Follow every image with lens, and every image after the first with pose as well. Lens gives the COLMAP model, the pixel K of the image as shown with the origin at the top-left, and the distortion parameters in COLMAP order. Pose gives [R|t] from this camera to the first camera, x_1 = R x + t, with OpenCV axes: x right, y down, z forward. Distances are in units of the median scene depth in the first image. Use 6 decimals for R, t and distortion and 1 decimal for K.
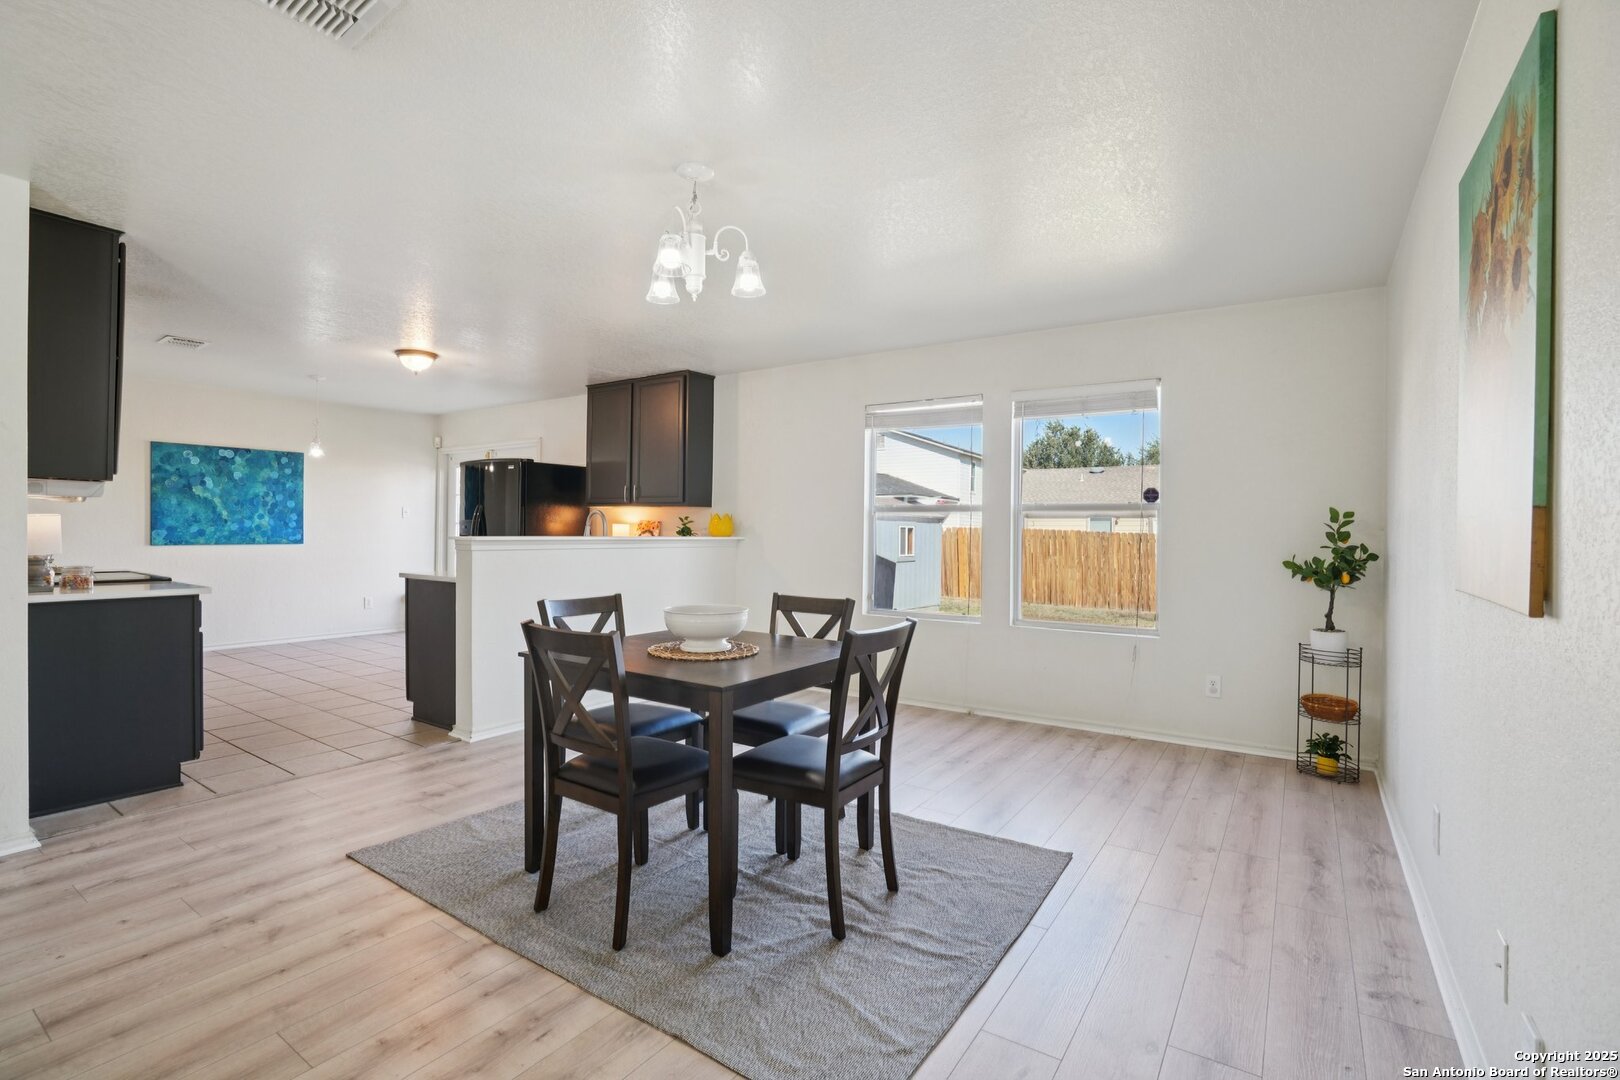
lens RADIAL K [[745.4, 0, 808.3], [0, 745.4, 533.1], [0, 0, 1]] dist [-0.066747, 0.027211]
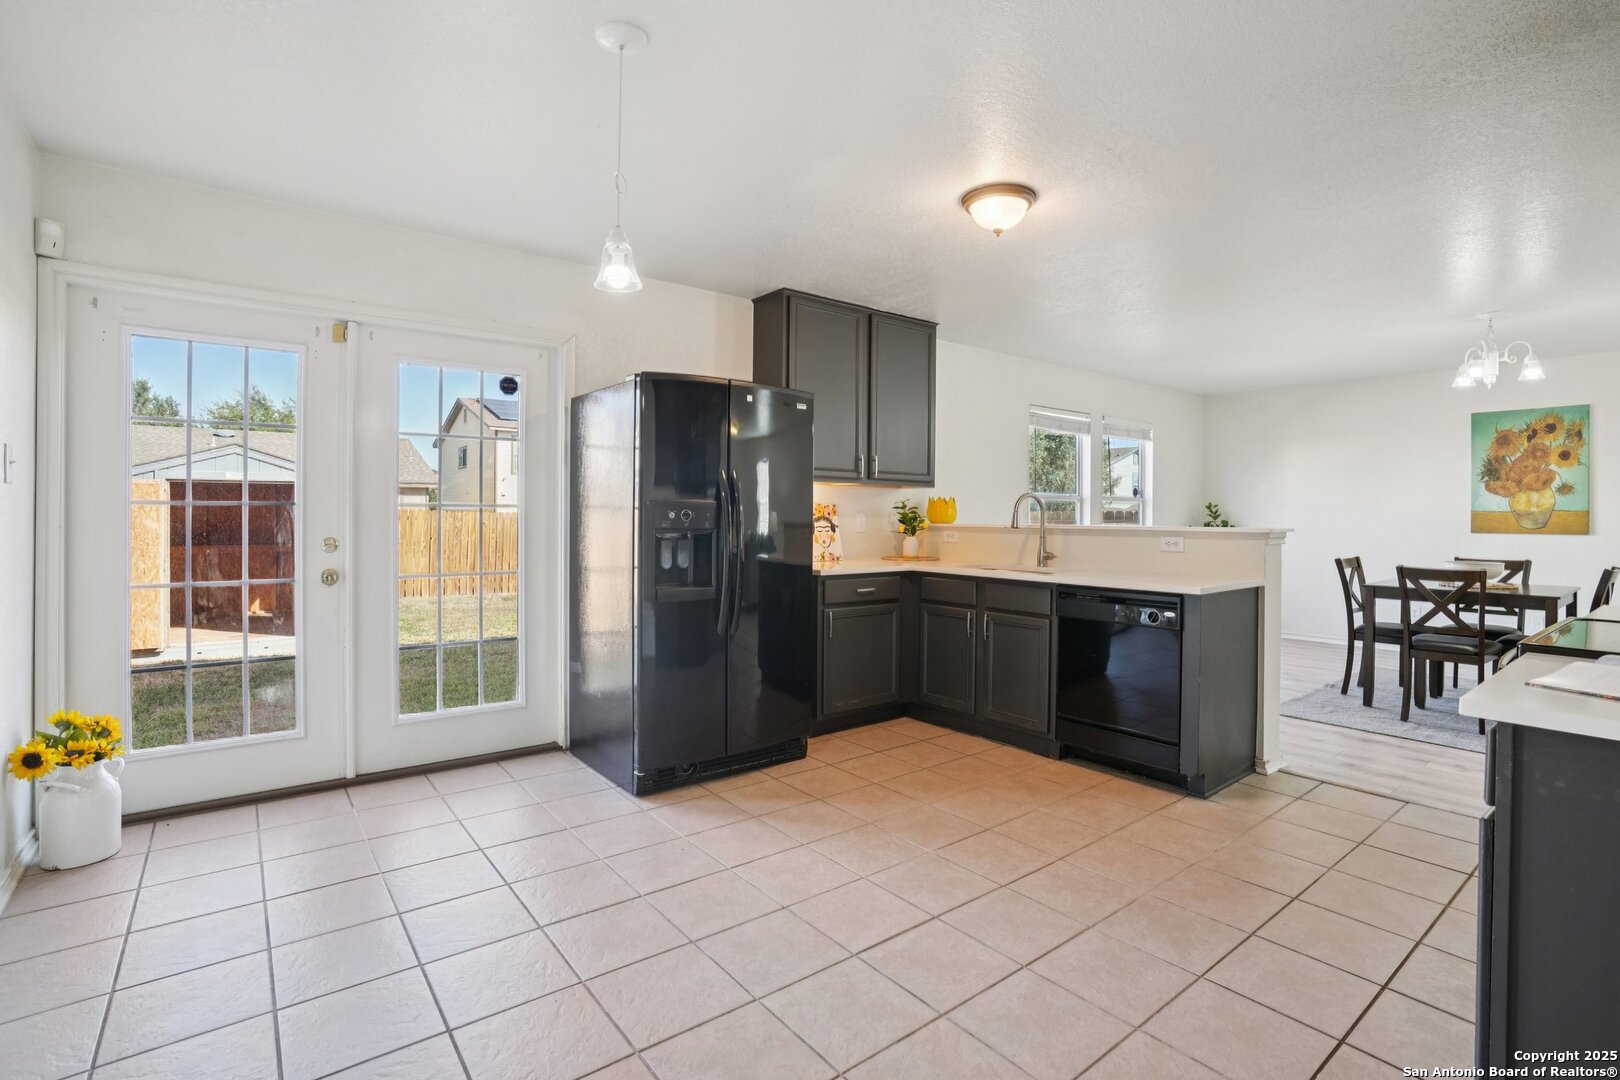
lens RADIAL K [[760.7, 0, 806.2], [0, 760.7, 522.4], [0, 0, 1]] dist [-0.055871, 0.017074]
pose [[0.306391, -0.019676, 0.951702, -0.877108], [0.003487, 0.999803, 0.019548, -0.012654], [-0.951899, -0.002671, 0.306399, 0.757687]]
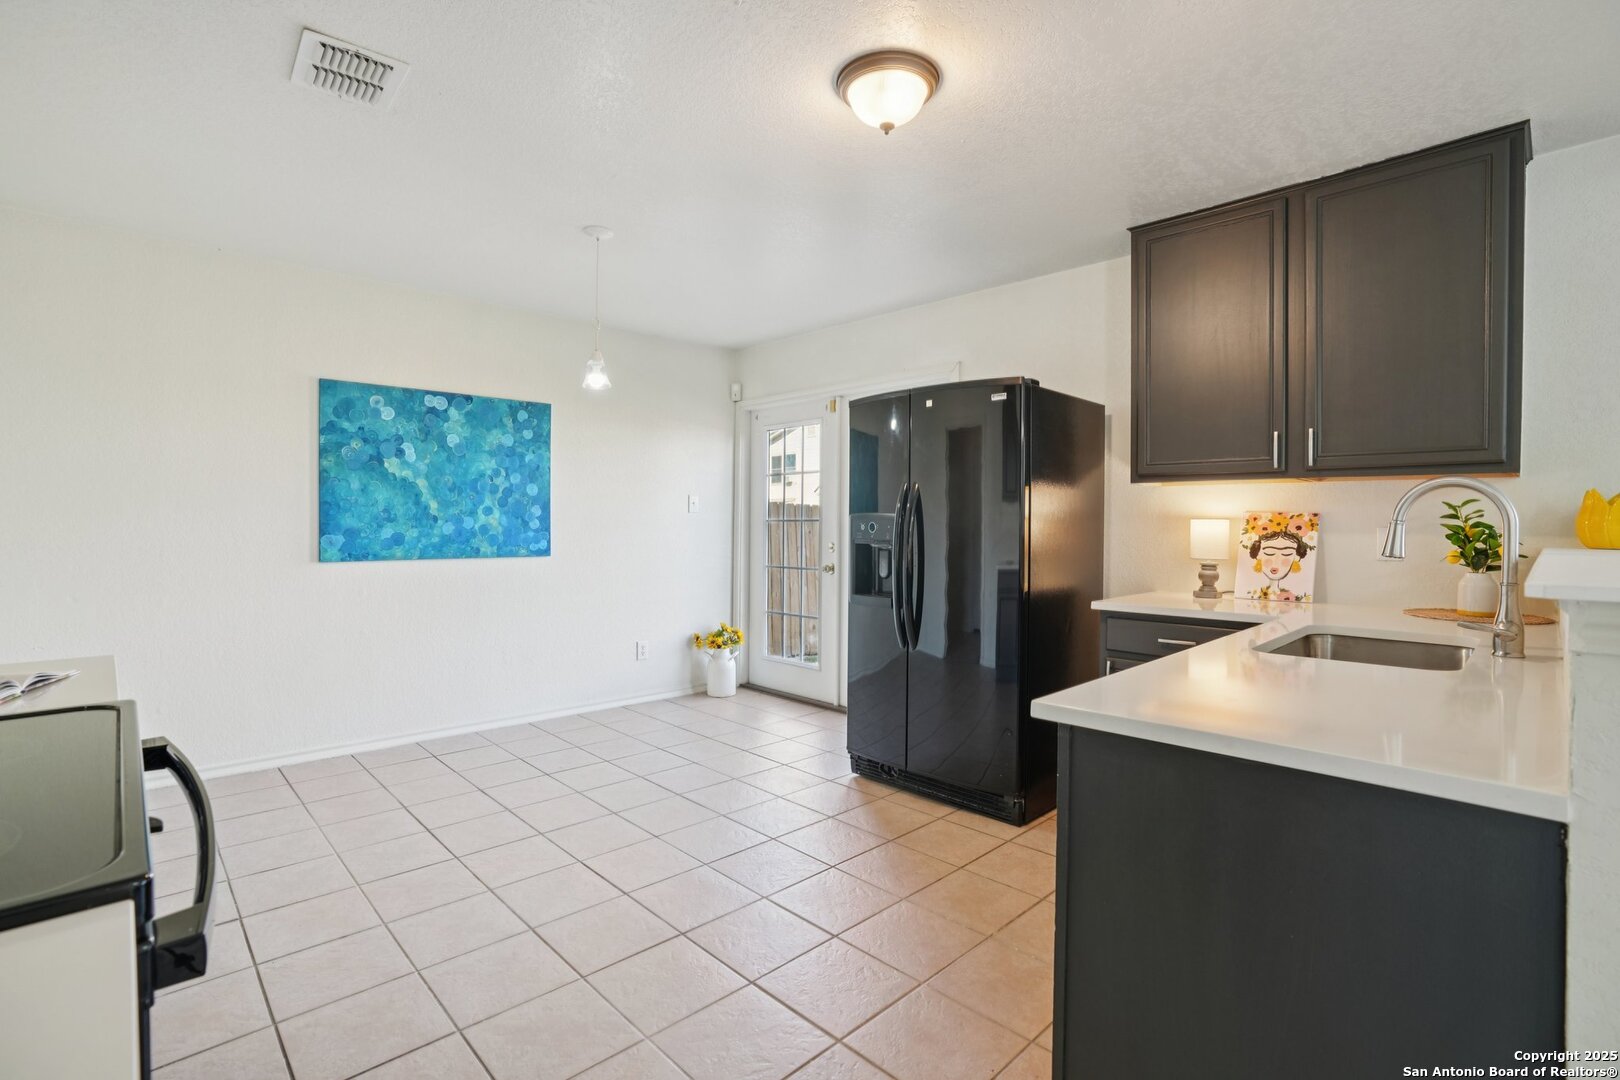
lens RADIAL K [[745.4, 0, 808.3], [0, 745.4, 533.1], [0, 0, 1]] dist [-0.066747, 0.027211]
pose [[0.981338, -0.003183, -0.192265, -0.402778], [0.003870, 0.999987, 0.003198, -0.005941], [0.192253, -0.003883, 0.981338, 0.482345]]
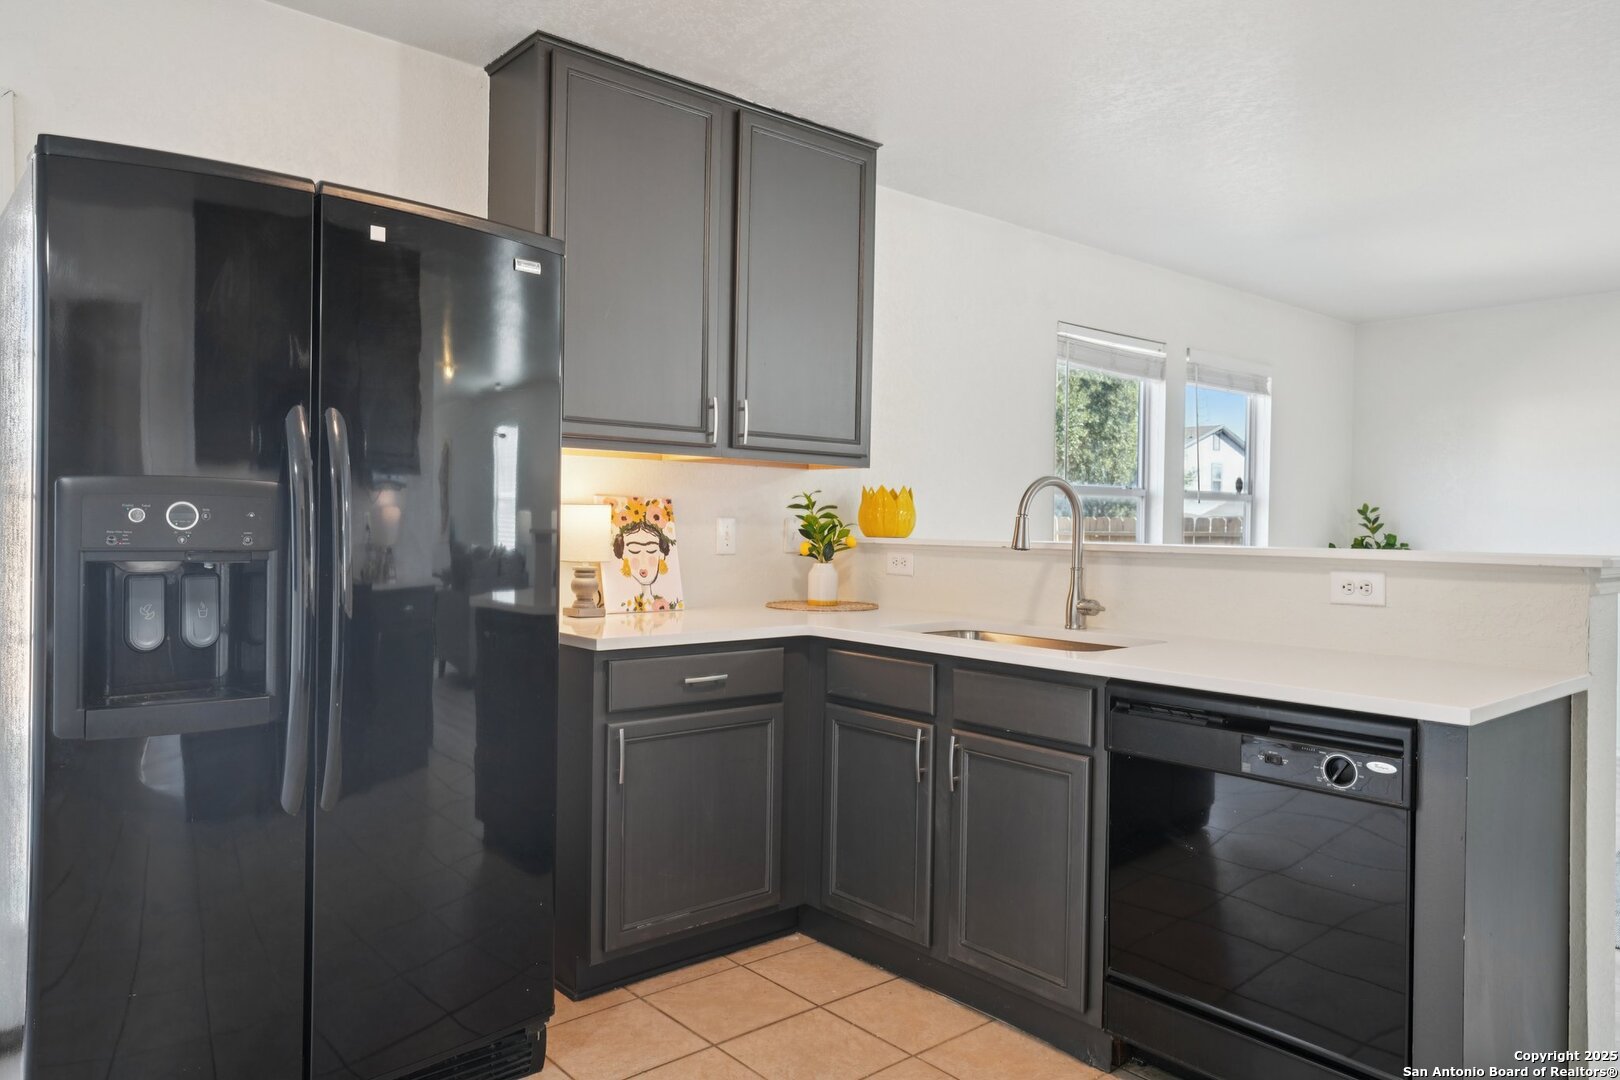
lens RADIAL K [[1086.3, 0, 810.0], [0, 1086.3, 540.0], [0, 0, 1]] dist [0.004495, 0.000700]
pose [[0.250070, -0.025404, 0.967894, -0.672245], [-0.005757, 0.999599, 0.027724, -0.010435], [-0.968211, -0.012505, 0.249823, 0.758238]]
